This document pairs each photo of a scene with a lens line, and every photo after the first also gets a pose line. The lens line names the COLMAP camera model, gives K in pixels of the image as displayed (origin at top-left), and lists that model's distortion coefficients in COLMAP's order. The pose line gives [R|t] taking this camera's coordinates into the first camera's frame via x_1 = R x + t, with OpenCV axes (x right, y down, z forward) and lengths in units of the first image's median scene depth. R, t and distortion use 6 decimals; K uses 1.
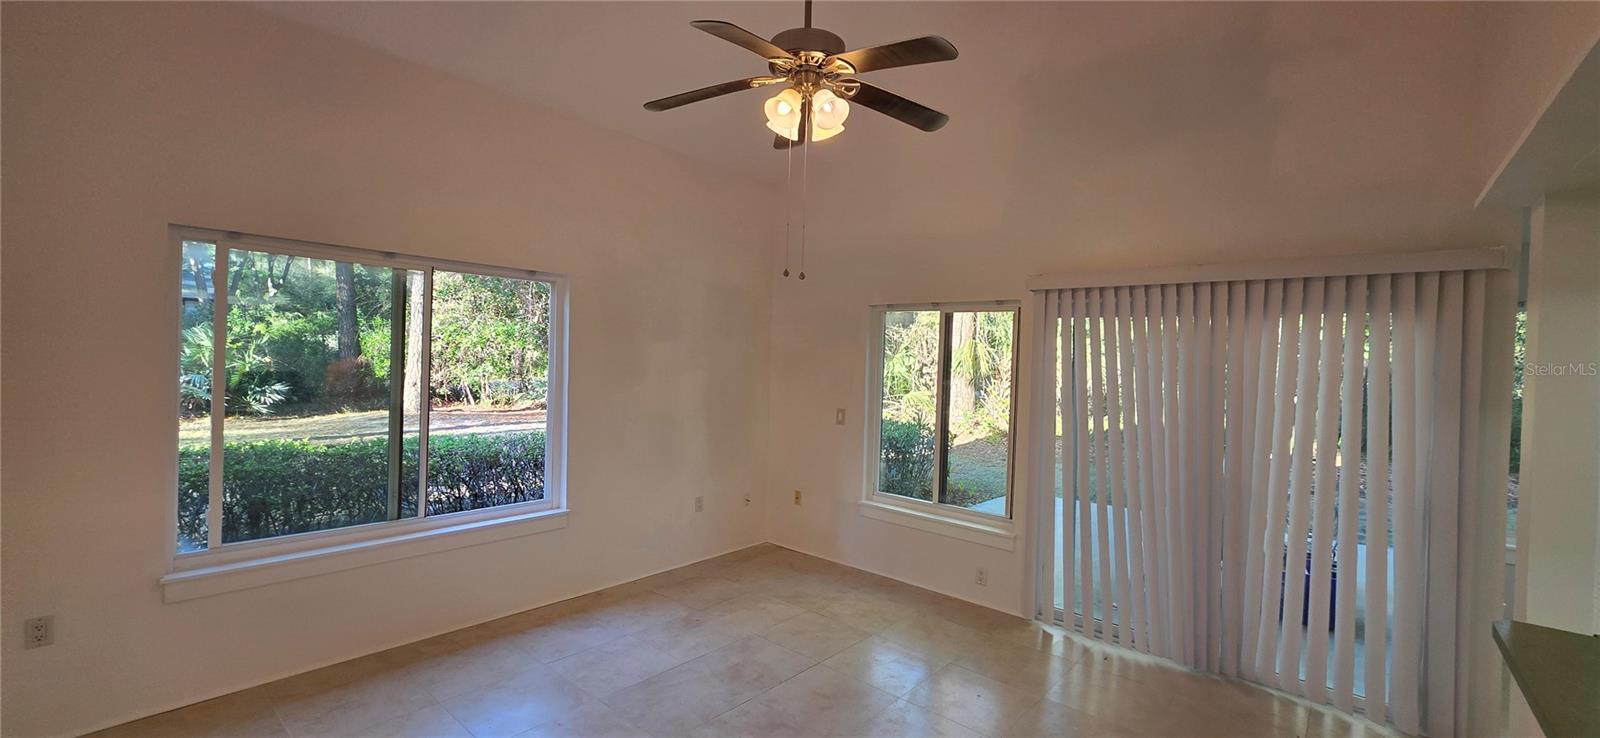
lens RADIAL K [[631.8, 0, 800.0], [0, 631.8, 369.0], [0, 0, 1]] dist [0.000193, 0.000029]
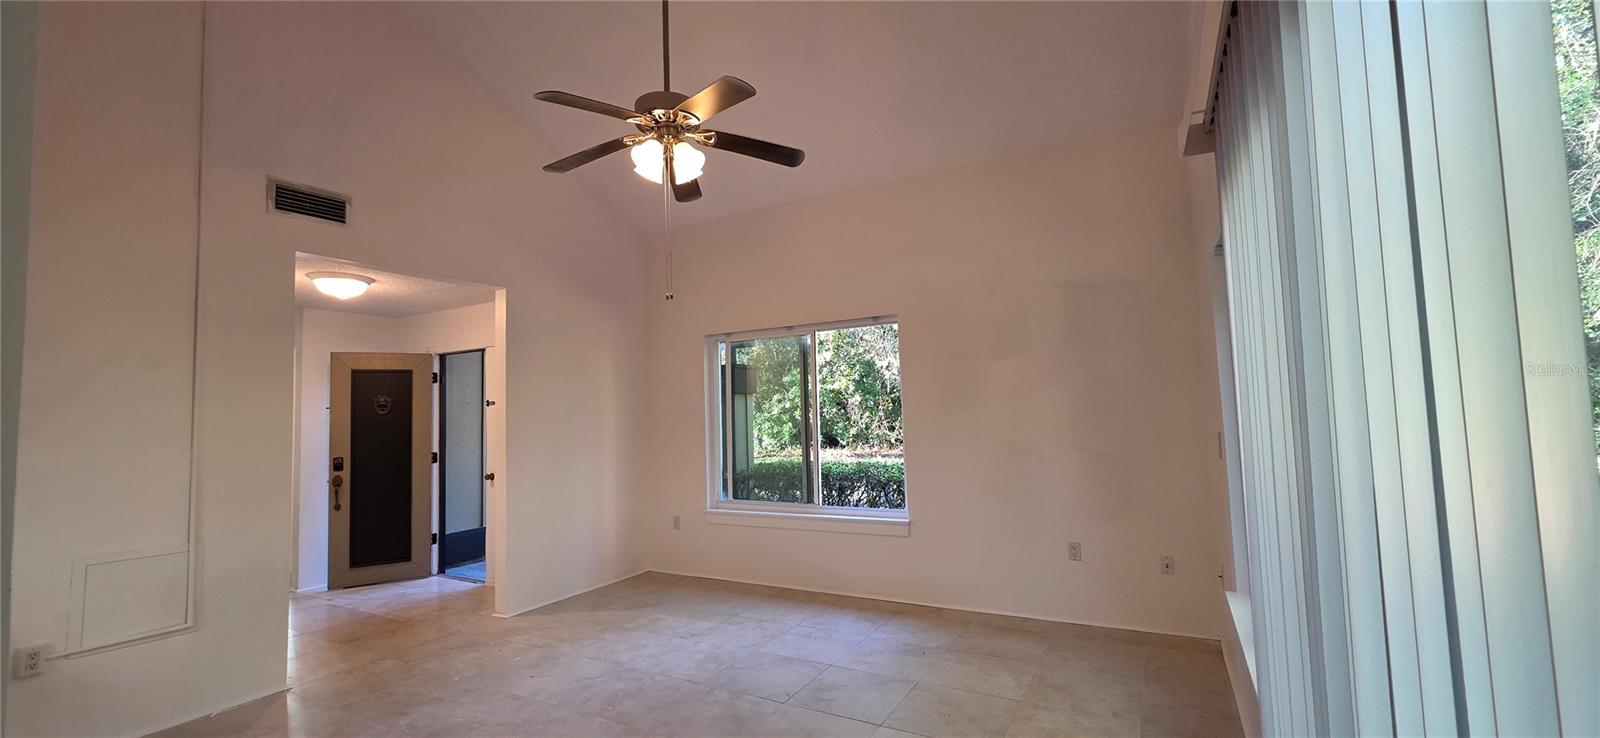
lens RADIAL K [[624.4, 0, 795.8], [0, 624.4, 345.1], [0, 0, 1]] dist [0.000958, 0.000049]
pose [[0.232766, -0.125499, -0.964402, 0.721482], [0.026195, 0.992088, -0.122779, 0.044771], [0.972180, 0.003316, 0.234212, 0.559219]]
